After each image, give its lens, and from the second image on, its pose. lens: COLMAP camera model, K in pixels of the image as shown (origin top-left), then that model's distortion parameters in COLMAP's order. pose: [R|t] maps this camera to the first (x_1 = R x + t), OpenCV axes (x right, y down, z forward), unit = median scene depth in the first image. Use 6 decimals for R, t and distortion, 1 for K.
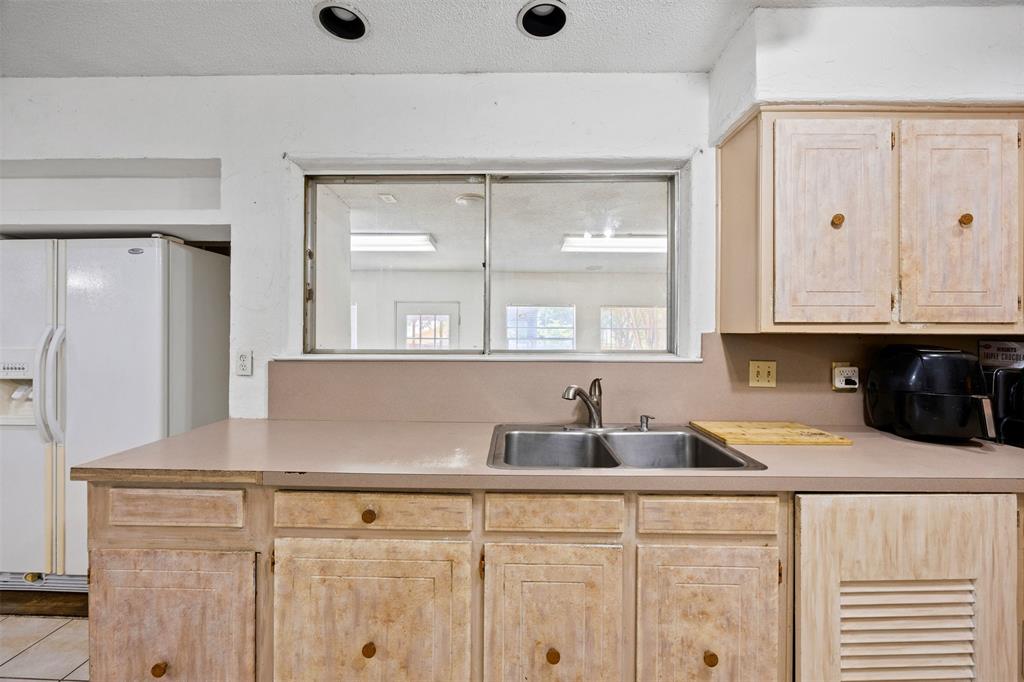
lens RADIAL K [[396.8, 0, 503.7], [0, 396.8, 336.3], [0, 0, 1]] dist [-0.003210, 0.000119]
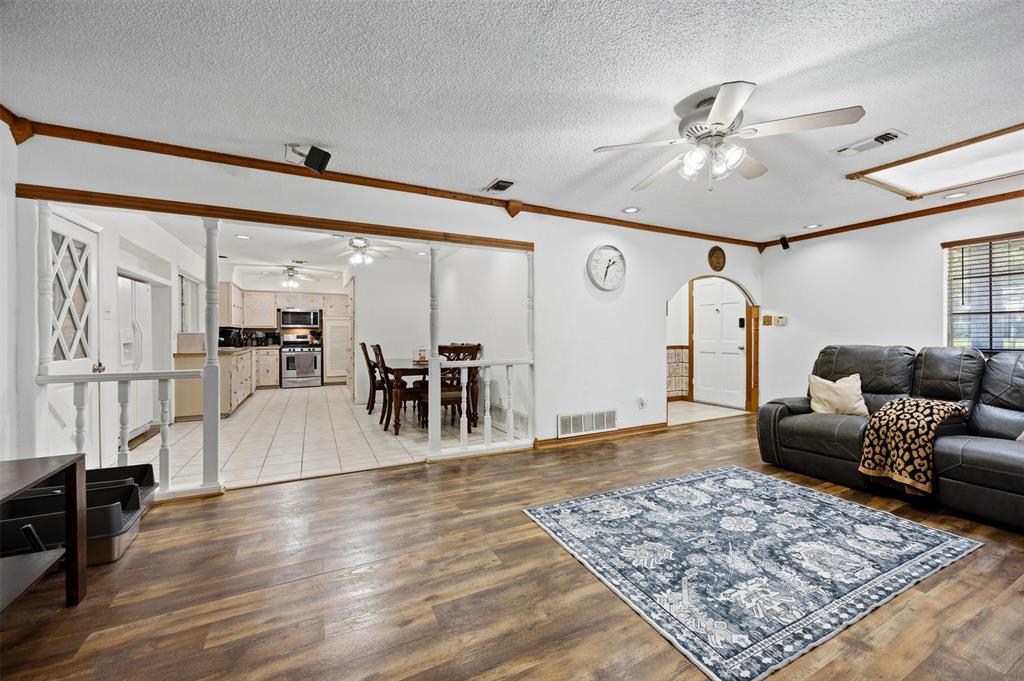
lens RADIAL K [[396.8, 0, 512.2], [0, 396.8, 335.7], [0, 0, 1]] dist [-0.003210, 0.000119]
pose [[-0.458738, -0.004204, 0.888562, -4.554081], [0.003992, 0.999969, 0.006793, 0.071559], [-0.888563, 0.006663, -0.458706, 0.109098]]
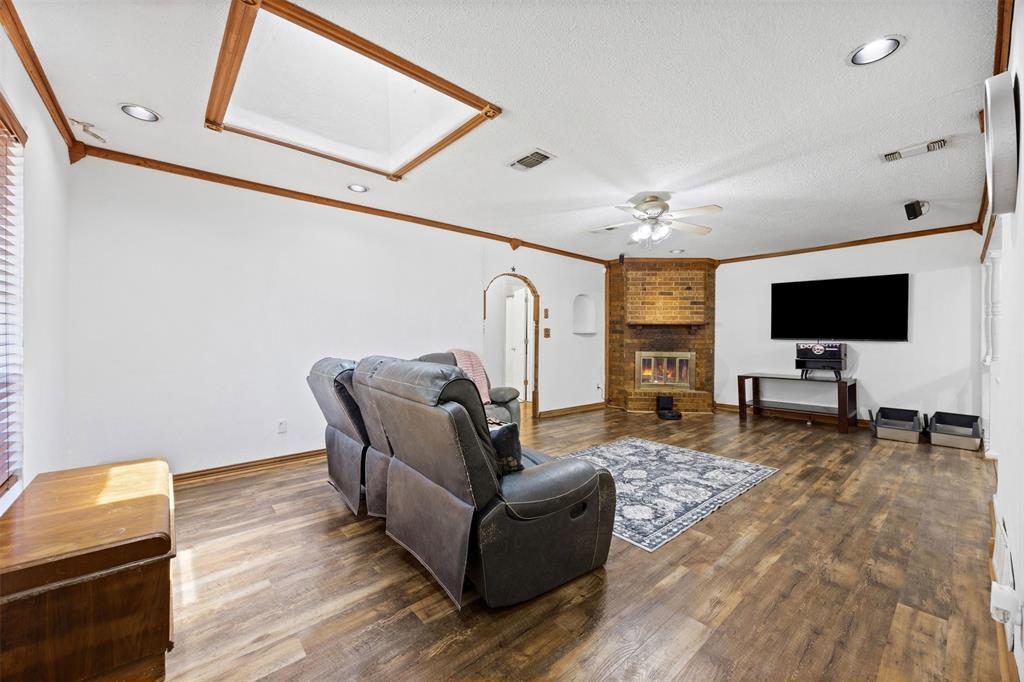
lens RADIAL K [[396.8, 0, 503.0], [0, 396.8, 336.5], [0, 0, 1]] dist [-0.003210, 0.000119]
pose [[0.649253, -0.001059, -0.760571, -2.591105], [-0.003433, 0.999985, -0.004323, 0.077012], [0.760564, 0.005418, 0.649240, -3.045387]]
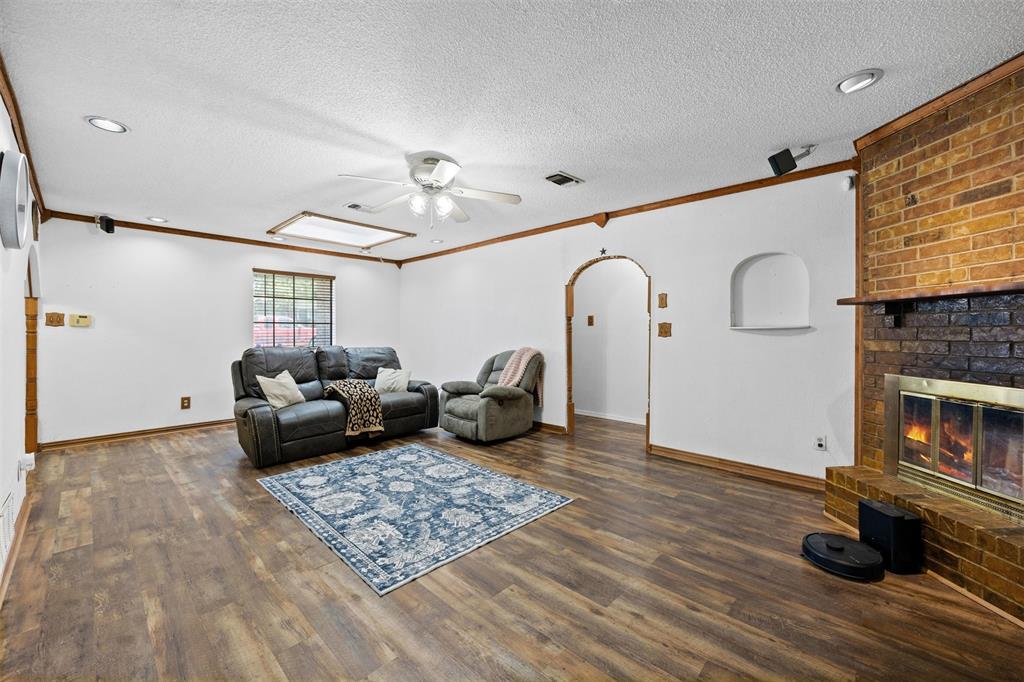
lens RADIAL K [[396.8, 0, 513.1], [0, 396.8, 335.0], [0, 0, 1]] dist [-0.003210, 0.000119]
pose [[-0.678299, -0.001858, -0.734784, -2.688428], [-0.002956, 0.999996, 0.000201, 0.062538], [0.734780, 0.002308, -0.678301, 0.346042]]
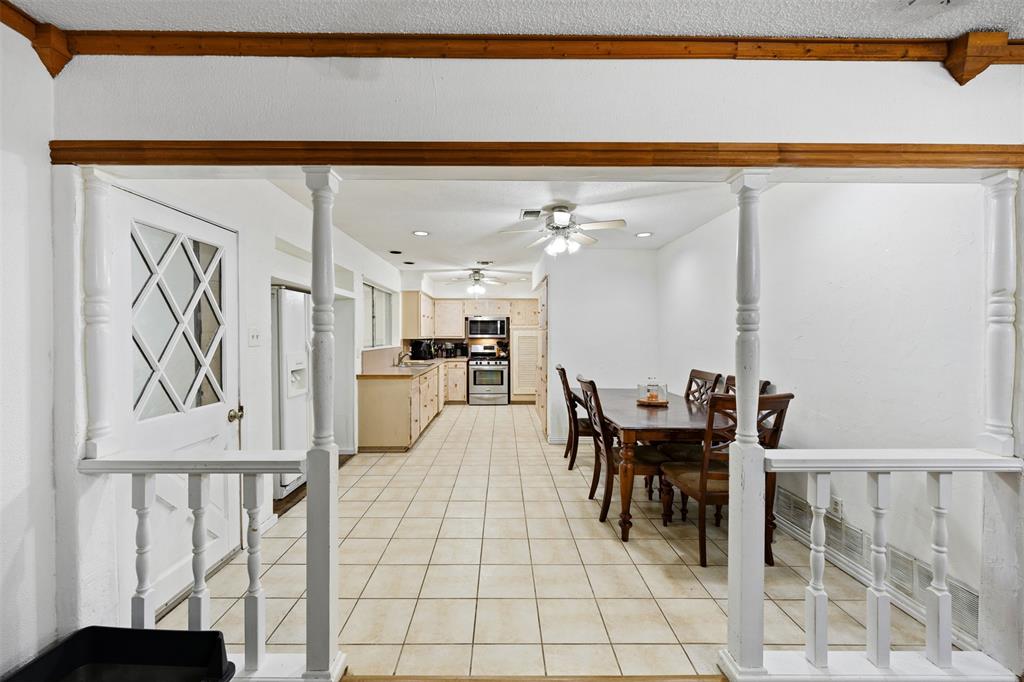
lens RADIAL K [[396.8, 0, 501.5], [0, 396.8, 339.9], [0, 0, 1]] dist [-0.003210, 0.000119]
pose [[-0.011564, -0.014279, 0.999831, -3.352296], [0.003099, 0.999893, 0.014316, -0.052158], [-0.999928, 0.003264, -0.011518, 0.078495]]
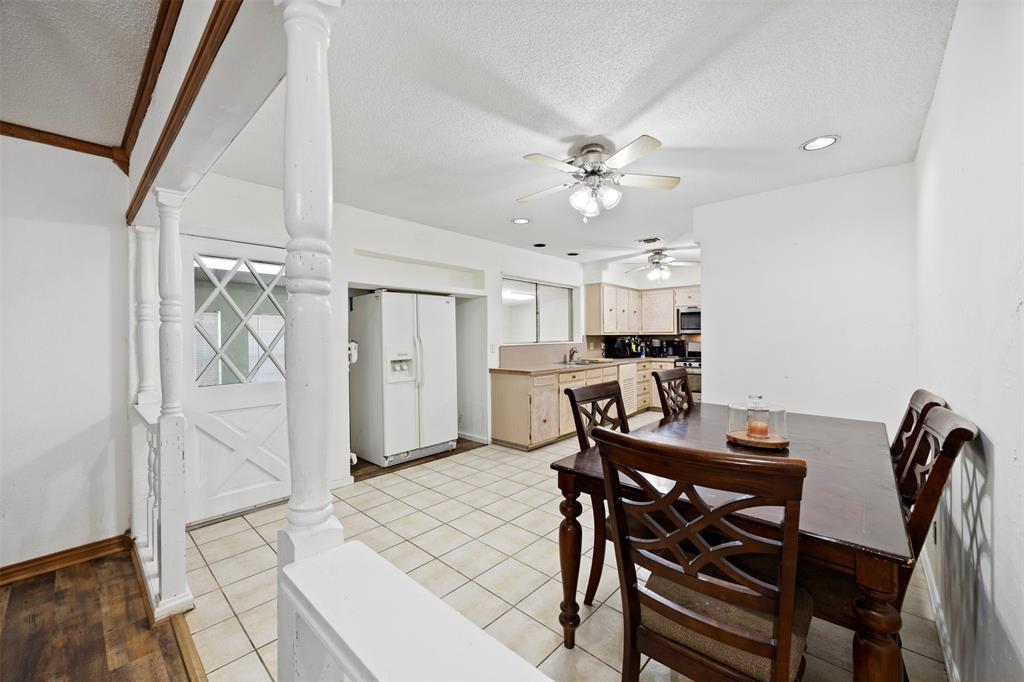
lens RADIAL K [[396.8, 0, 506.6], [0, 396.8, 336.4], [0, 0, 1]] dist [-0.003210, 0.000119]
pose [[0.667164, -0.009094, 0.744856, -2.680661], [0.013442, 0.999910, 0.000168, -0.008260], [-0.744790, 0.009900, 0.667226, -0.905402]]
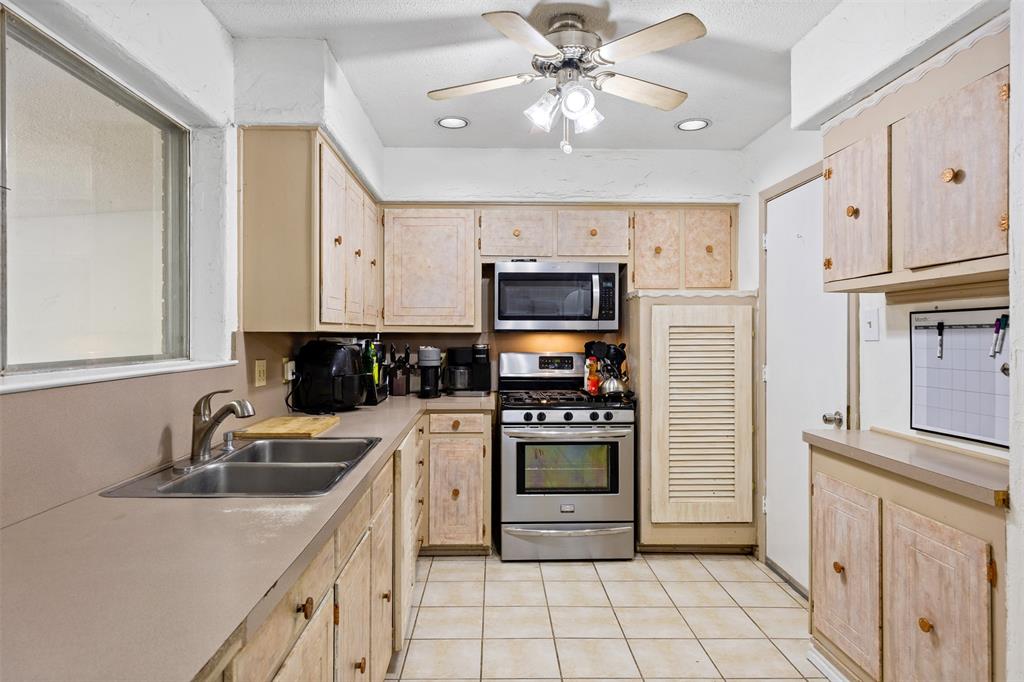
lens RADIAL K [[621.0, 0, 493.1], [0, 621.0, 330.0], [0, 0, 1]] dist [-0.002897, 0.000064]
pose [[-0.008714, 0.001945, 0.999960, -0.885783], [0.003311, 0.999993, -0.001916, -0.007666], [-0.999957, 0.003294, -0.008721, 0.439458]]
